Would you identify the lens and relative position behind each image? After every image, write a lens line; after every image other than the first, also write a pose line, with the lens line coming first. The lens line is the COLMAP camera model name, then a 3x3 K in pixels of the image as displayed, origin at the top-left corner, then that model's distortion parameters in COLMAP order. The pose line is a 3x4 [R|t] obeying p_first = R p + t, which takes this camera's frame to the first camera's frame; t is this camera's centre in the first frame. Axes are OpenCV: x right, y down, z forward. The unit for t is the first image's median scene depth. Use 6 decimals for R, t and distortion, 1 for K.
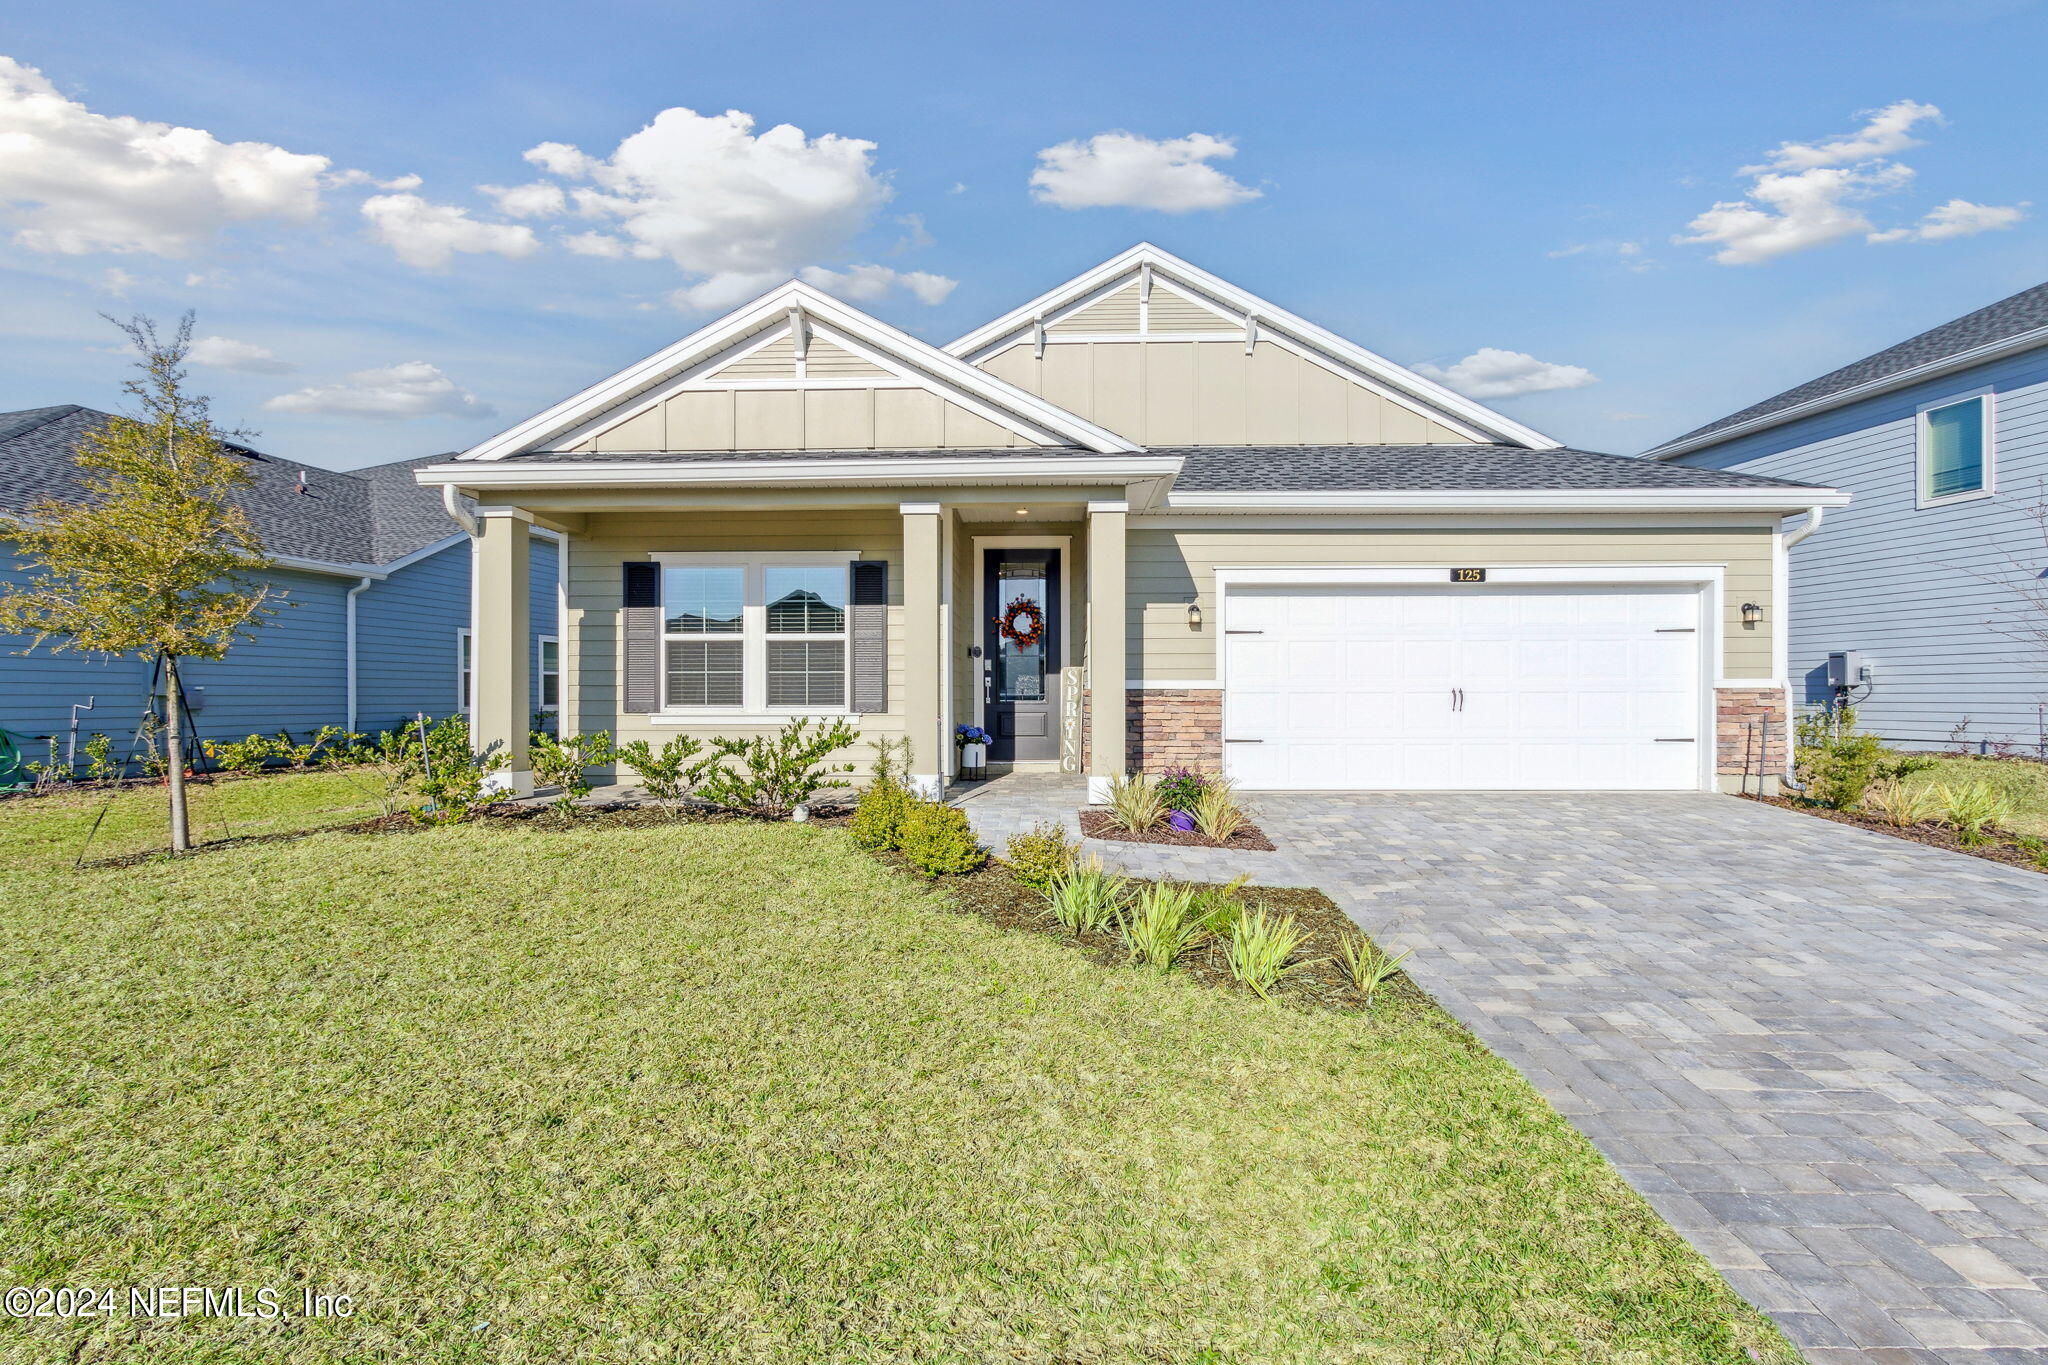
lens RADIAL K [[953.0, 0, 1019.2], [0, 953.0, 695.3], [0, 0, 1]] dist [0.003270, -0.001519]
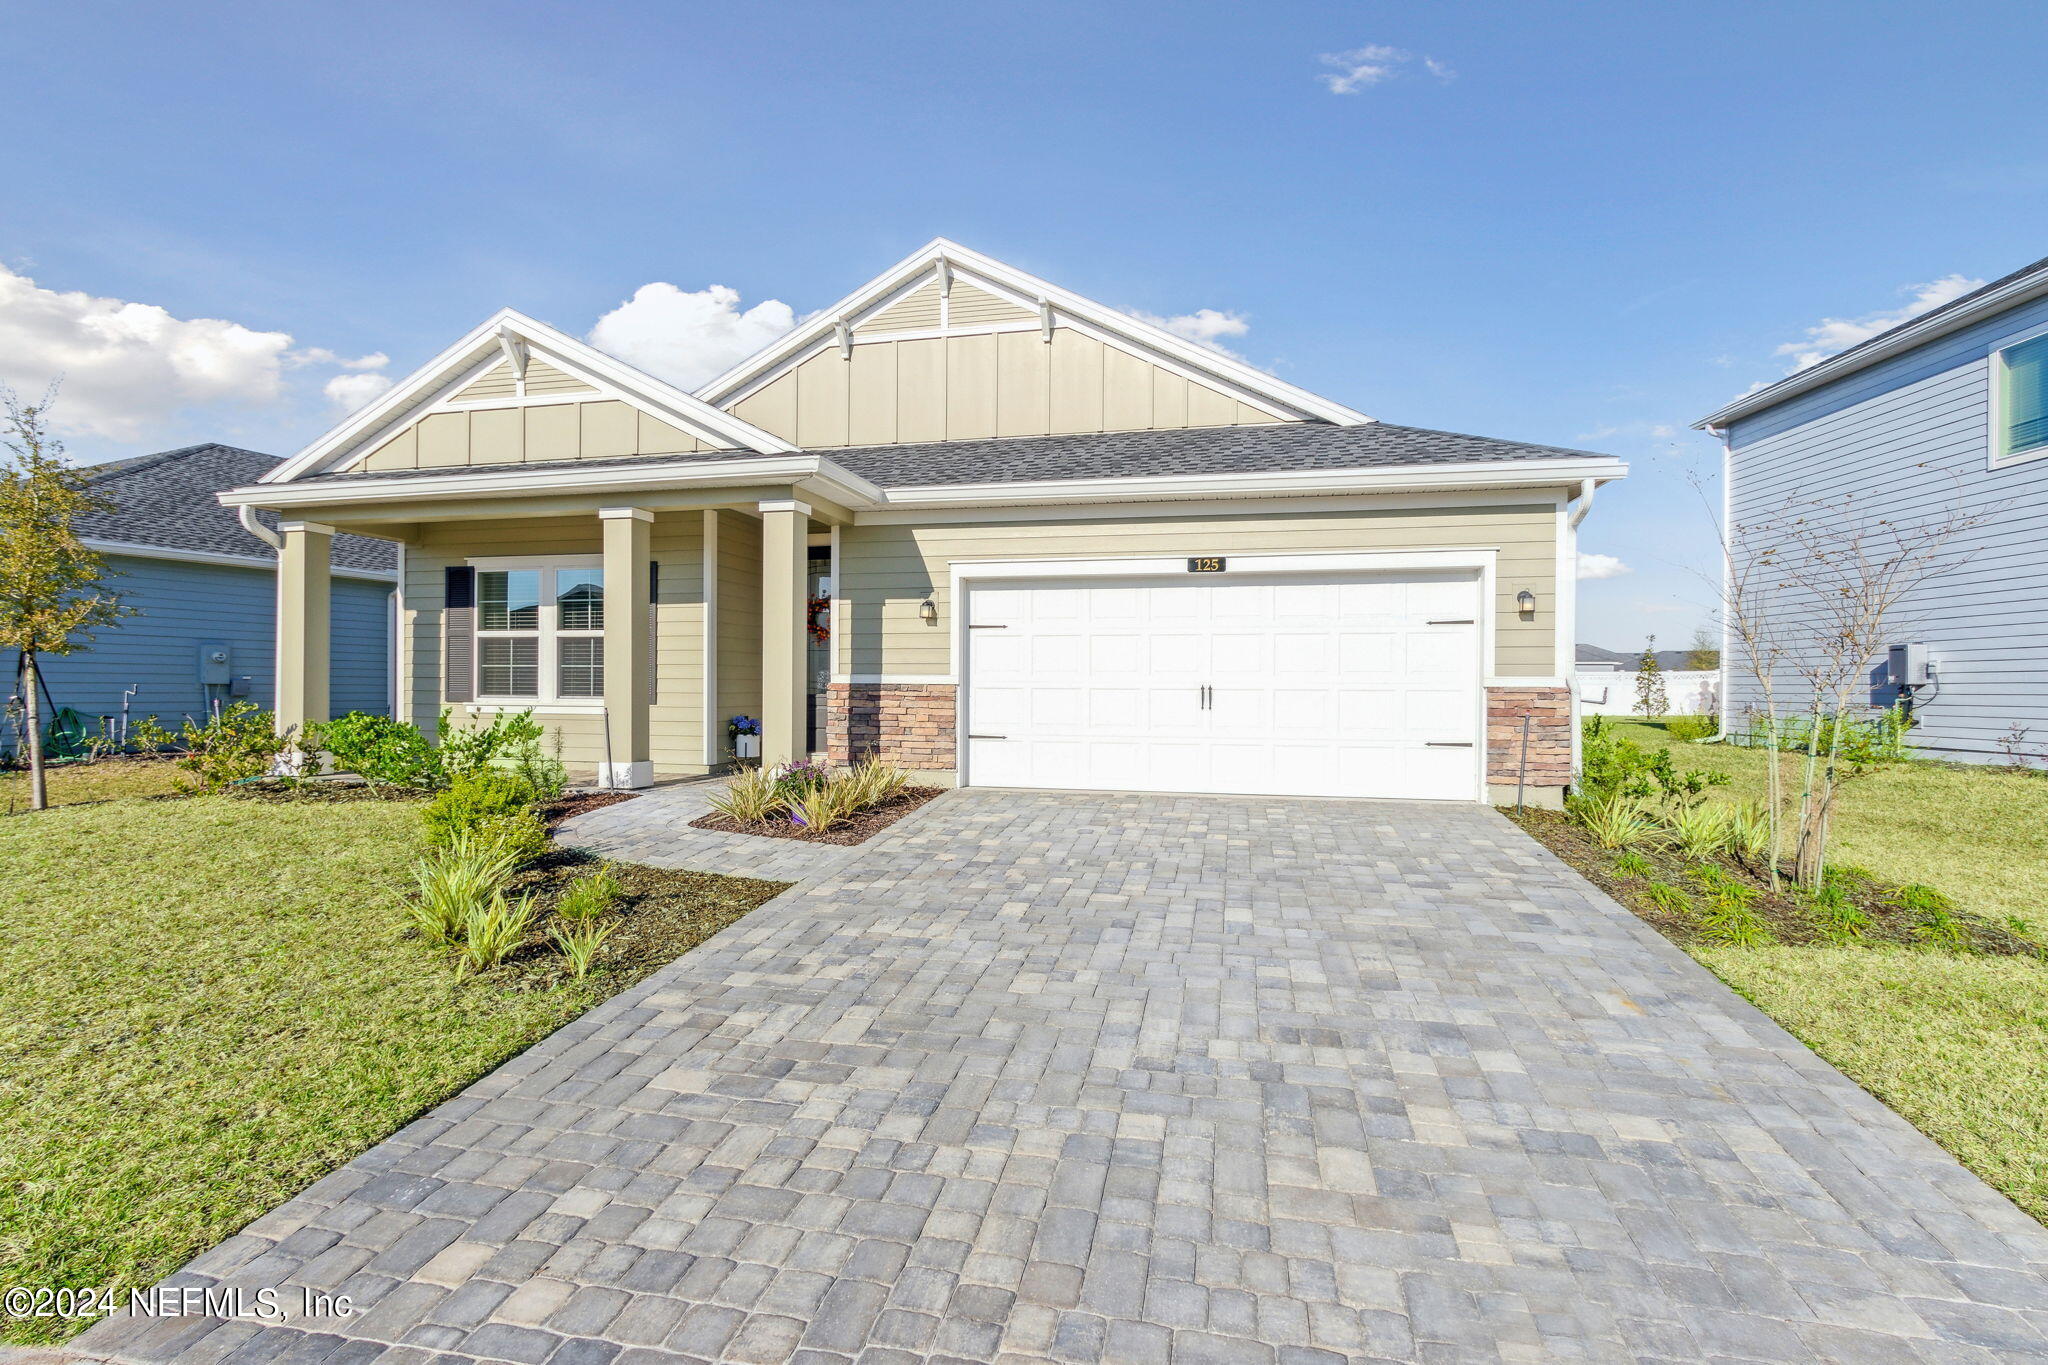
lens RADIAL K [[959.6, 0, 1019.0], [0, 959.6, 692.1], [0, 0, 1]] dist [0.002380, -0.000087]
pose [[0.979000, 0.008256, -0.203694, 0.481509], [-0.007304, 0.999959, 0.005421, -0.004248], [0.203730, -0.003820, 0.979020, 0.033815]]
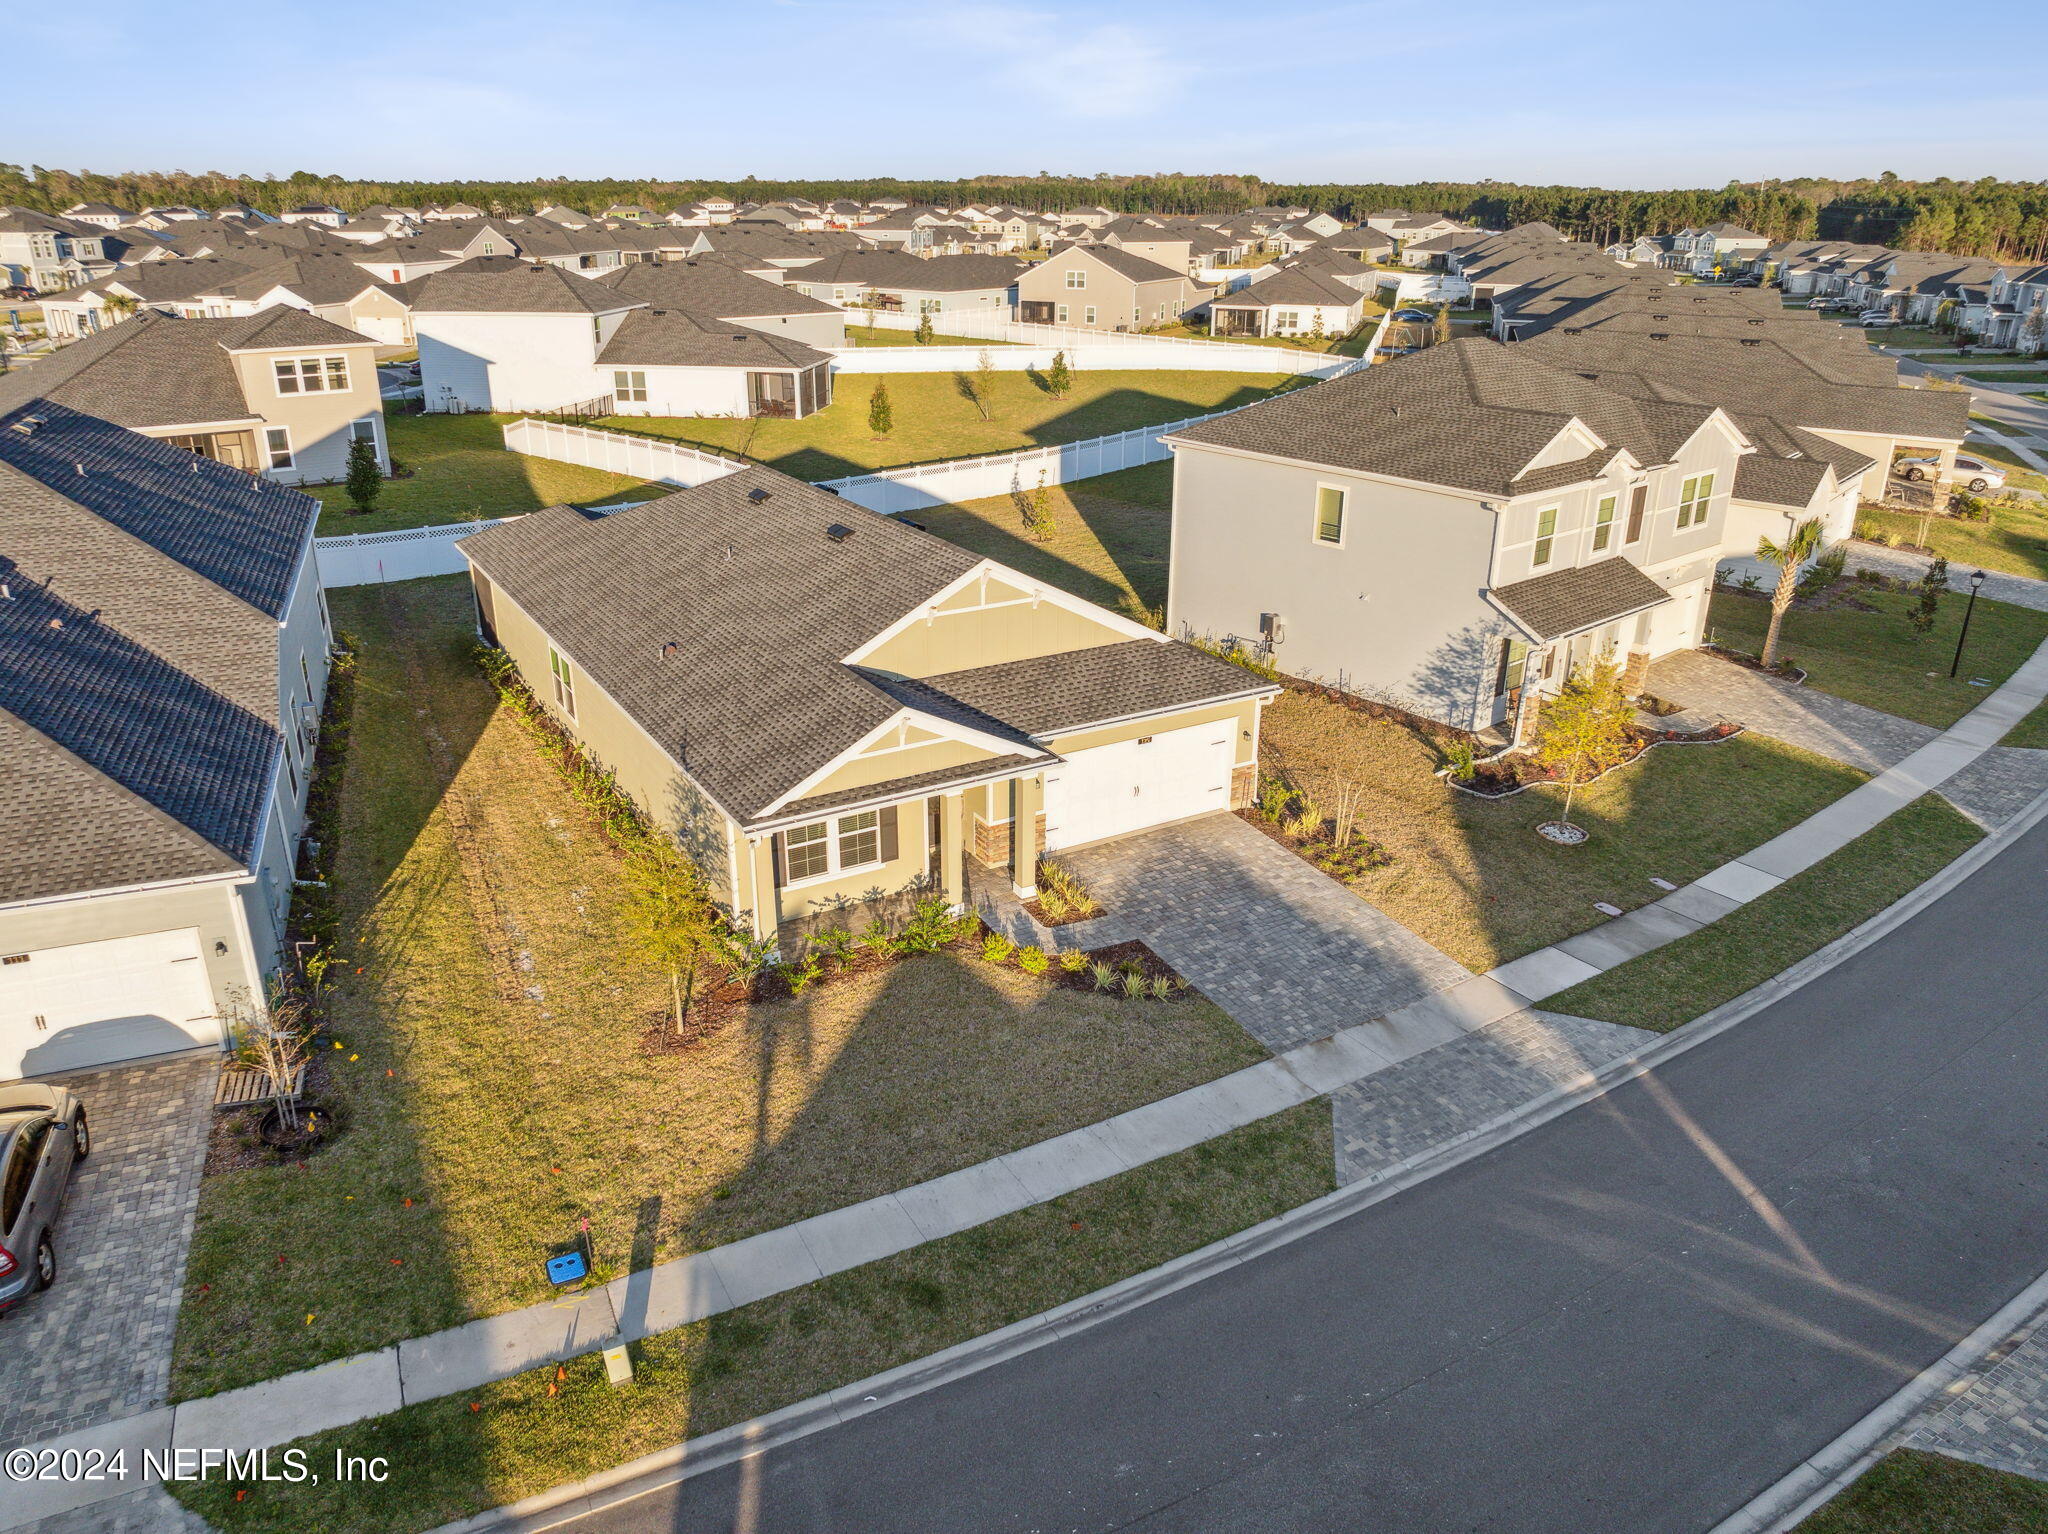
lens RADIAL K [[1444.9, 0, 1024.0], [0, 1444.9, 767.0], [0, 0, 1]] dist [-0.055001, 0.028842]
pose [[0.843534, -0.192961, 0.501215, -1.362635], [-0.010573, 0.927082, 0.374709, -1.260672], [-0.536972, -0.321379, 0.779985, -1.362432]]
